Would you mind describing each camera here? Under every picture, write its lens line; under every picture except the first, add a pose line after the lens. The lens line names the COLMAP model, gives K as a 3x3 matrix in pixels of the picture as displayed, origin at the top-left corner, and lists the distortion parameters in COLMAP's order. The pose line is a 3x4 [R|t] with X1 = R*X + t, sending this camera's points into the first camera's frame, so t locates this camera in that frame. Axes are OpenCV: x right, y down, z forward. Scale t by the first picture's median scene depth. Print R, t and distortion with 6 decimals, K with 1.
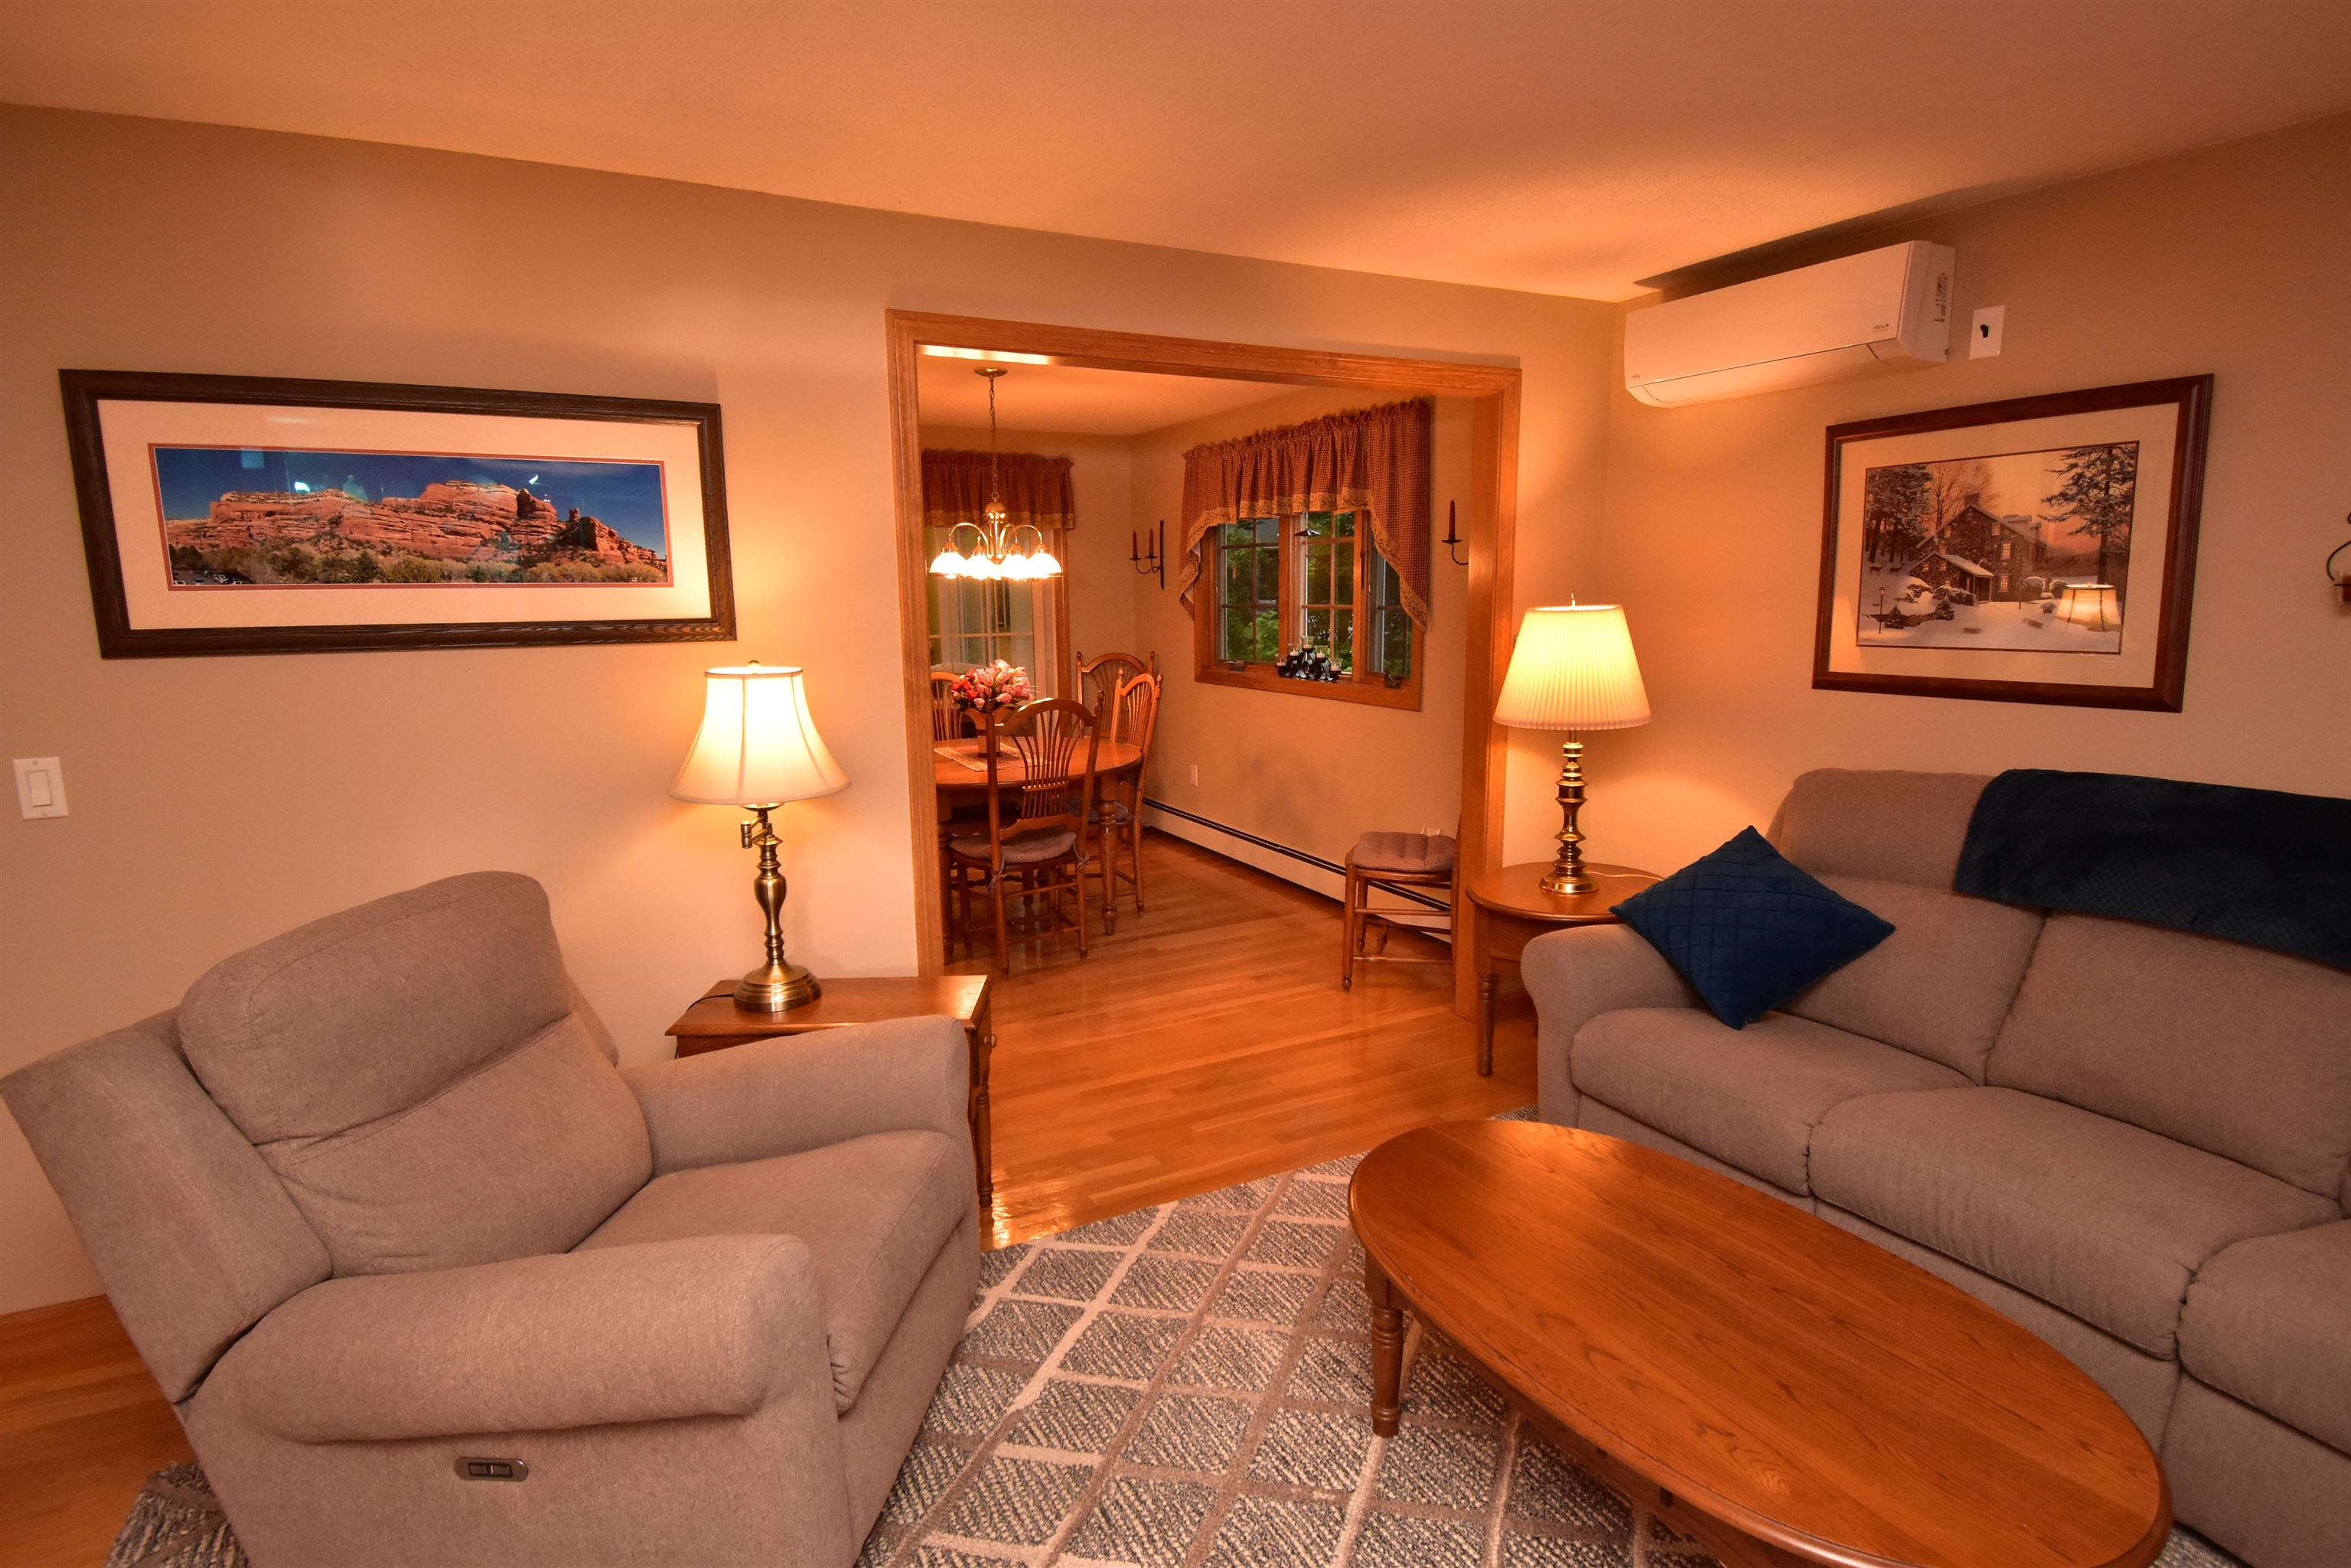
lens RADIAL K [[1180.6, 0, 1175.5], [0, 1180.6, 784.0], [0, 0, 1]] dist [0.001407, -0.022095]
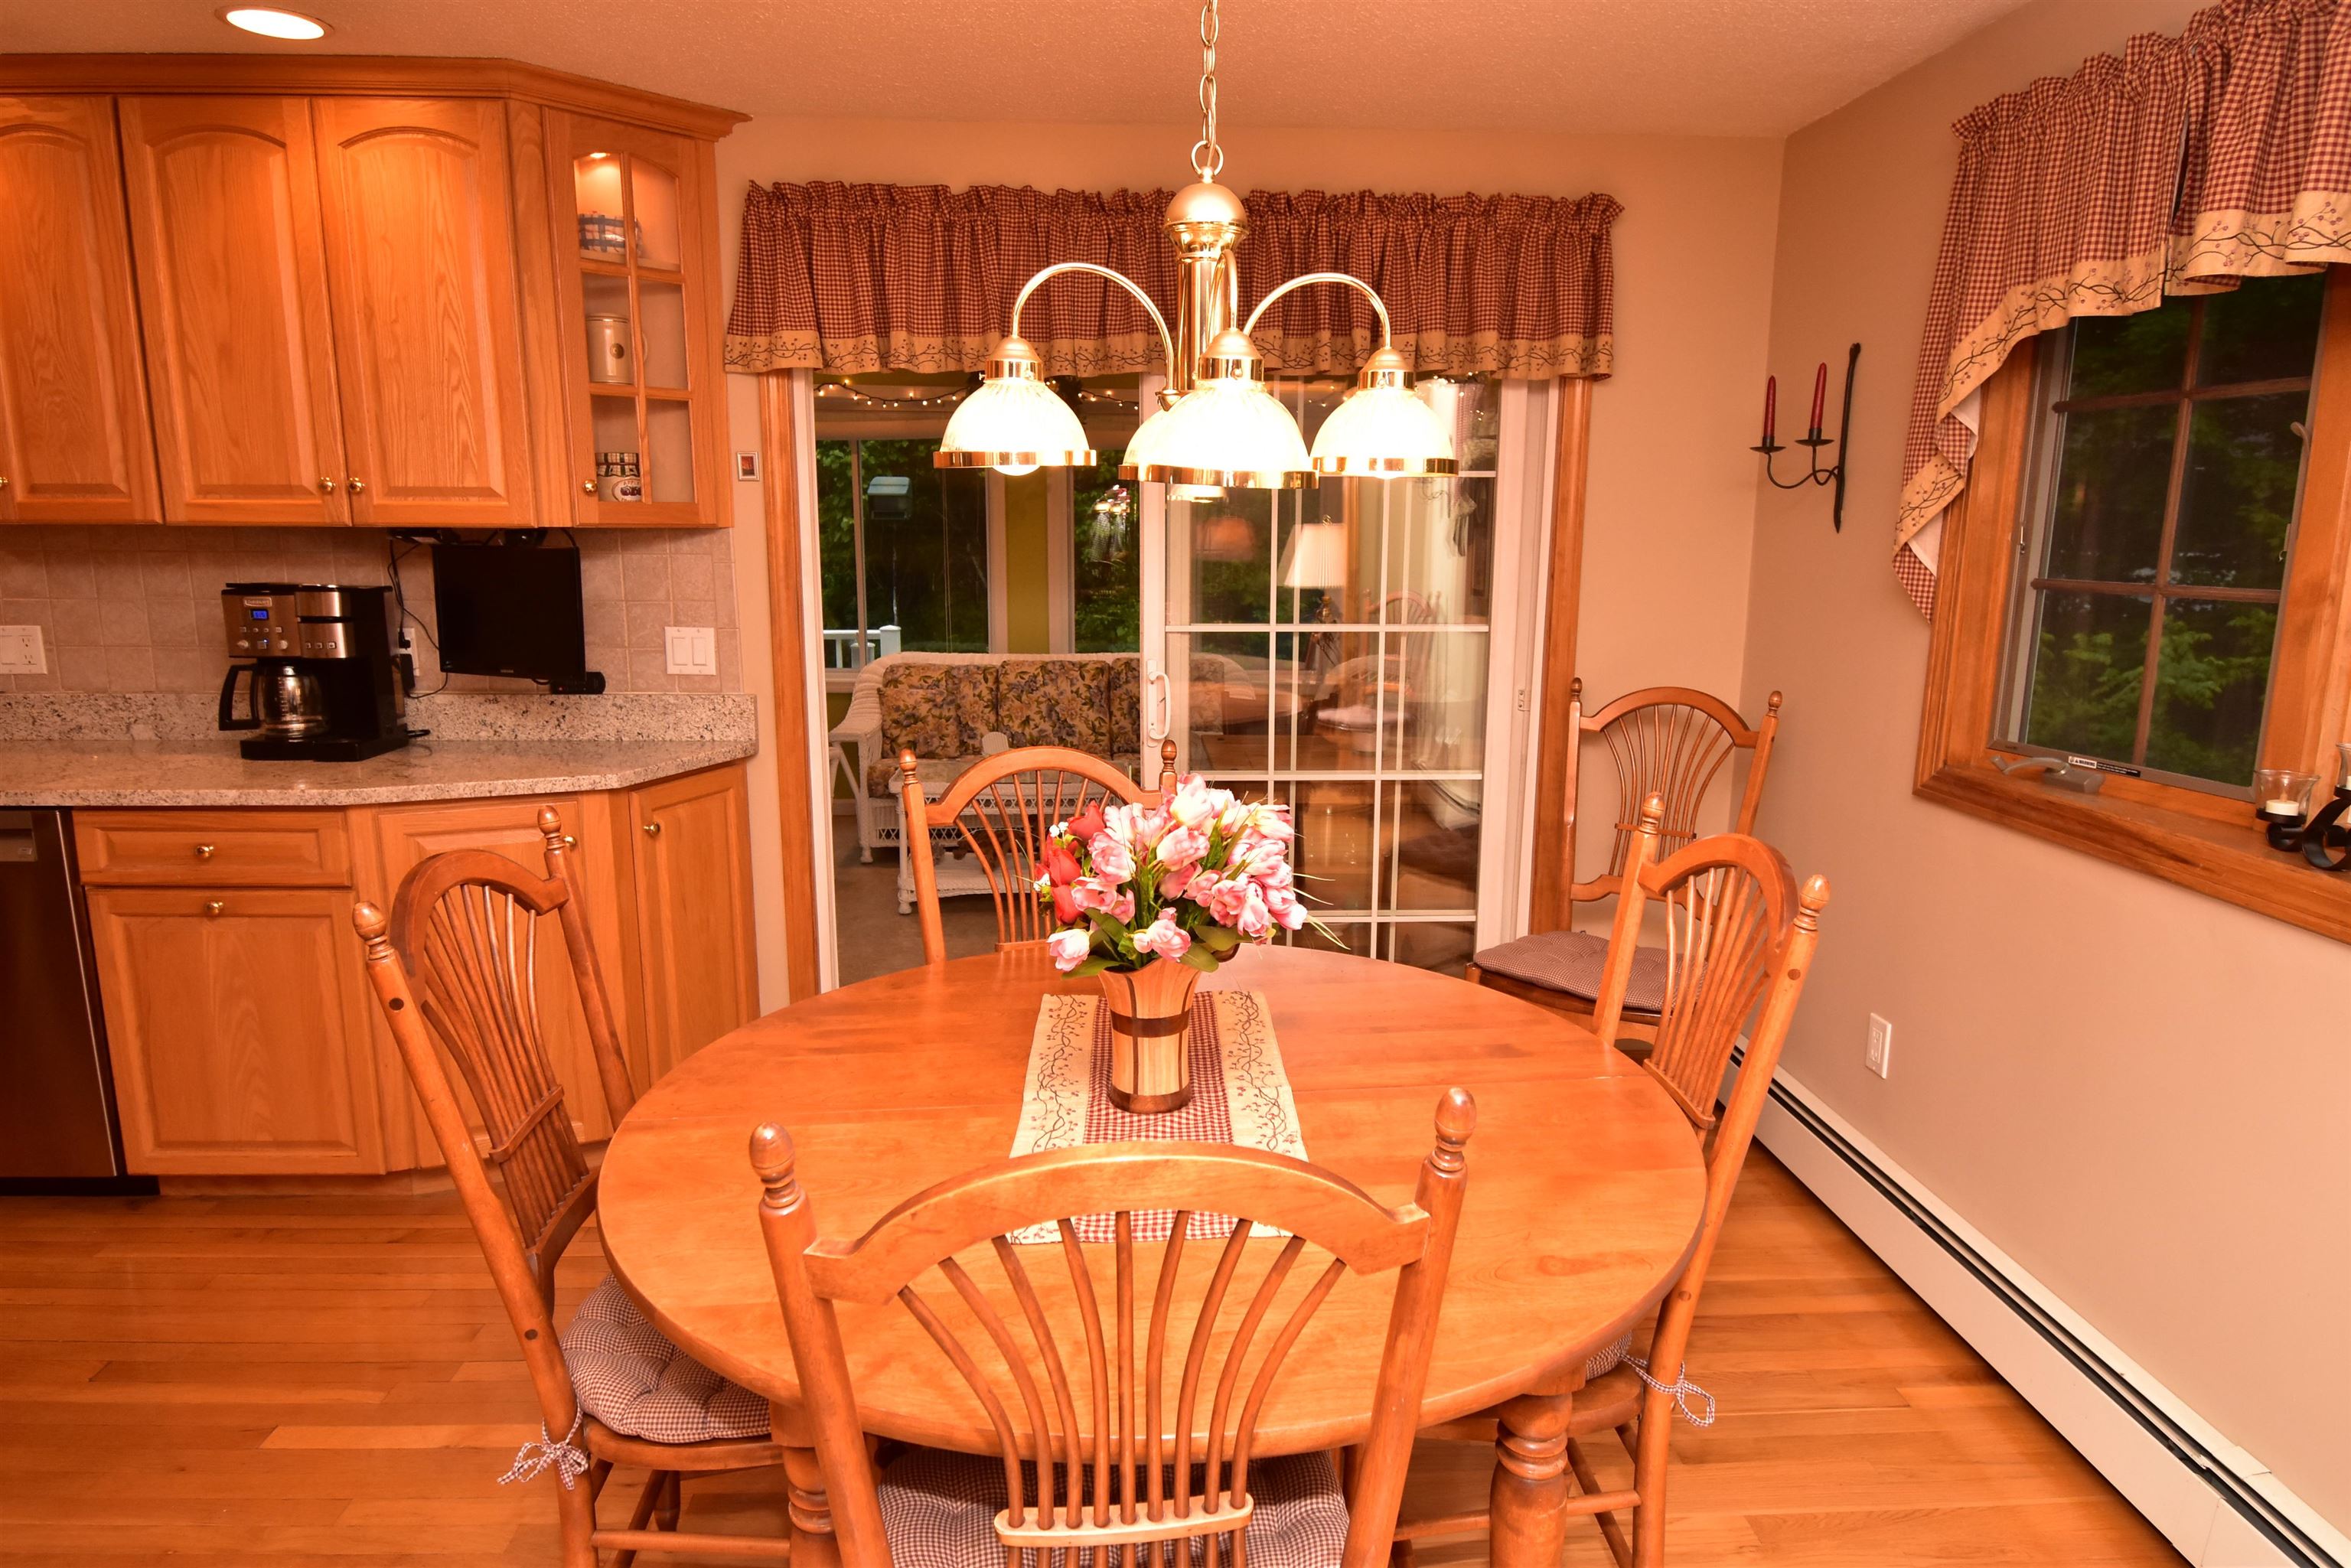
lens RADIAL K [[1370.7, 0, 1185.0], [0, 1370.7, 792.2], [0, 0, 1]] dist [0.016569, -0.027867]
pose [[0.905927, 0.097047, -0.412163, -0.028928], [-0.084441, 0.995236, 0.048737, -0.225251], [0.414929, -0.009349, 0.909806, 1.355839]]
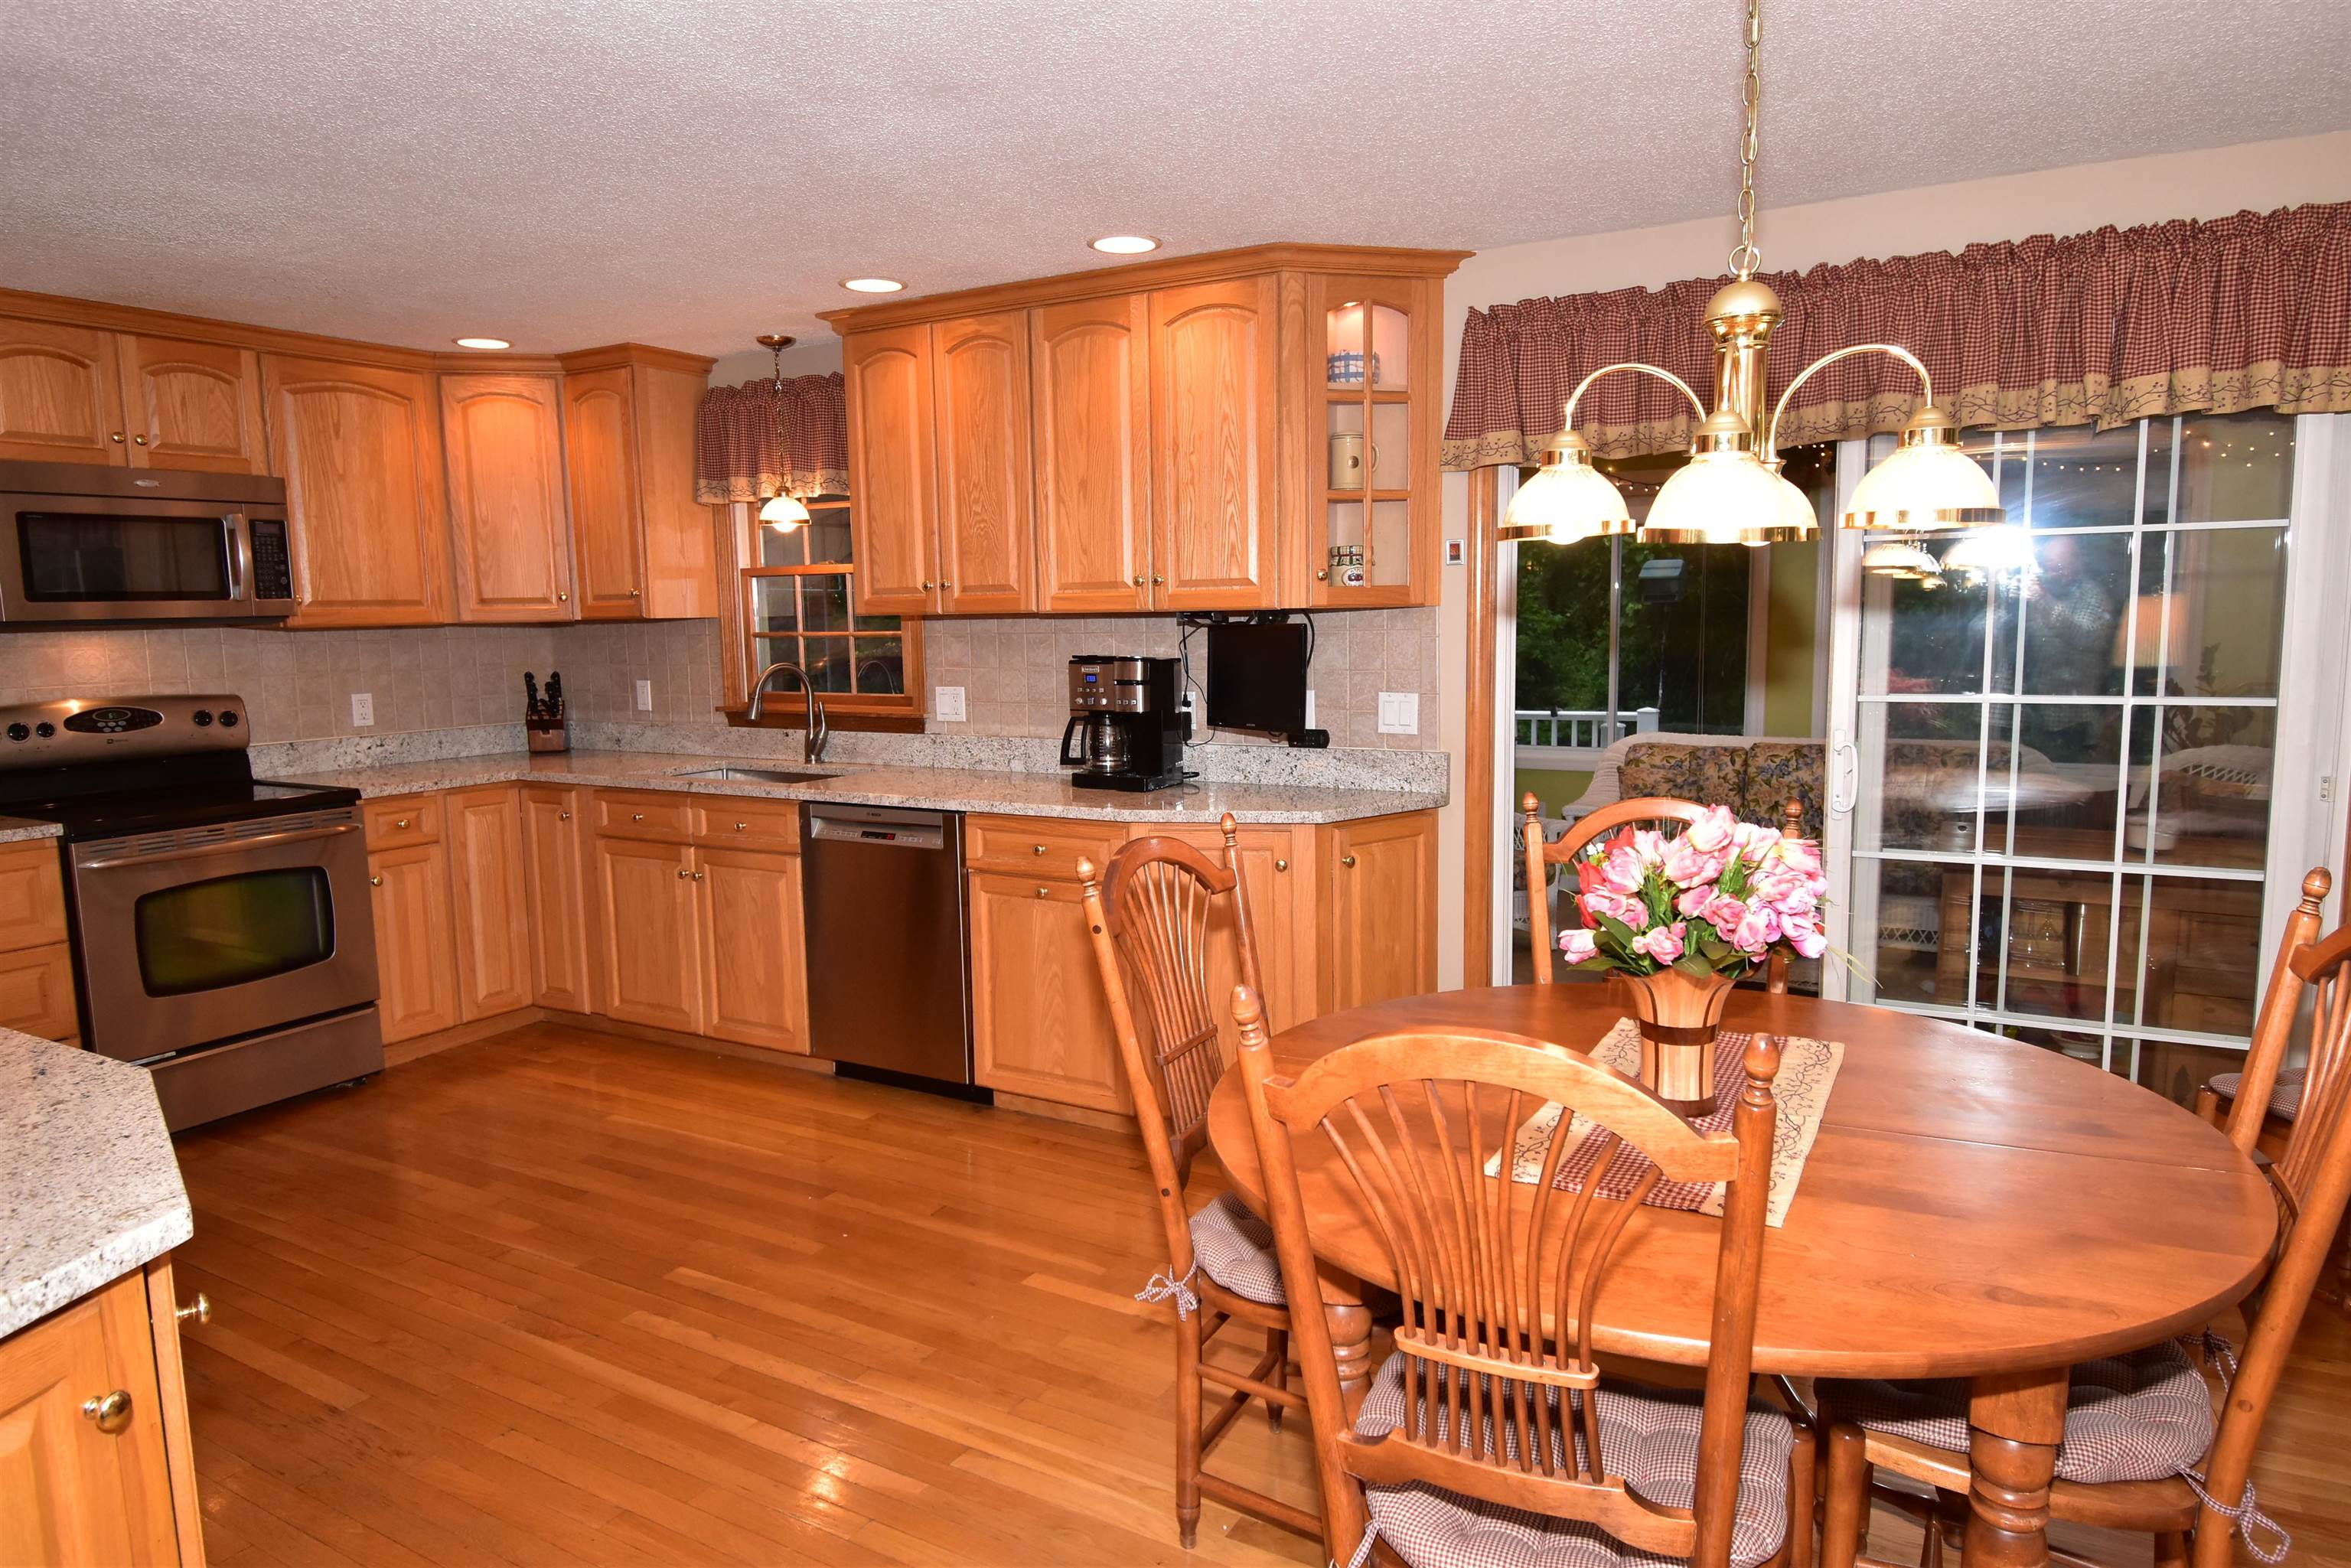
lens RADIAL K [[1402.4, 0, 1188.2], [0, 1402.4, 793.2], [0, 0, 1]] dist [0.016419, -0.029636]
pose [[0.544793, 0.105448, -0.831914, 0.153904], [-0.125815, 0.991111, 0.043235, -0.206554], [0.829078, 0.081113, 0.553218, 1.317060]]
